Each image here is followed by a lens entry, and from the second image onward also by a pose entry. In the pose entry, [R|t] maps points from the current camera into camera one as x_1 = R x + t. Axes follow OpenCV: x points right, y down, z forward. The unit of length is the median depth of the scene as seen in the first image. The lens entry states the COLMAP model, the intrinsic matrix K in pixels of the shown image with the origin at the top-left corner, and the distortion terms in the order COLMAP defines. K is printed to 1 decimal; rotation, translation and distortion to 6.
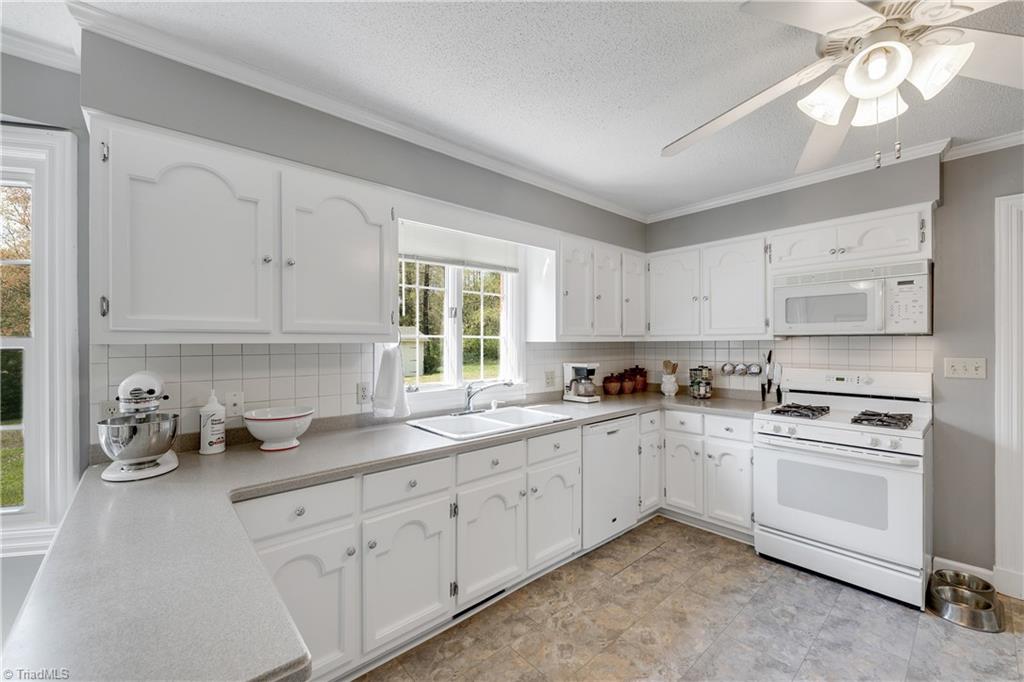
lens RADIAL K [[414.7, 0, 512.0], [0, 414.7, 341.0], [0, 0, 1]] dist [-0.001362, -0.000300]
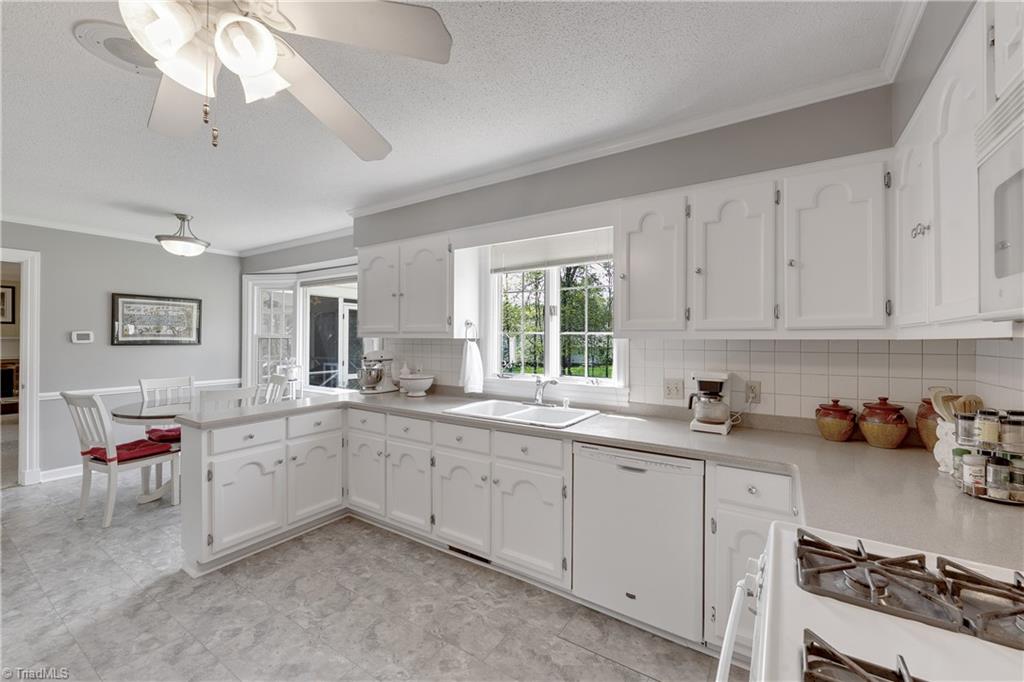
lens RADIAL K [[415.2, 0, 511.9], [0, 415.2, 334.2], [0, 0, 1]] dist [0.000596, -0.000046]
pose [[0.257628, -0.002149, -0.966242, 1.036090], [-0.003298, 0.999990, -0.003103, -0.004747], [0.966239, 0.003986, 0.257618, 0.746475]]
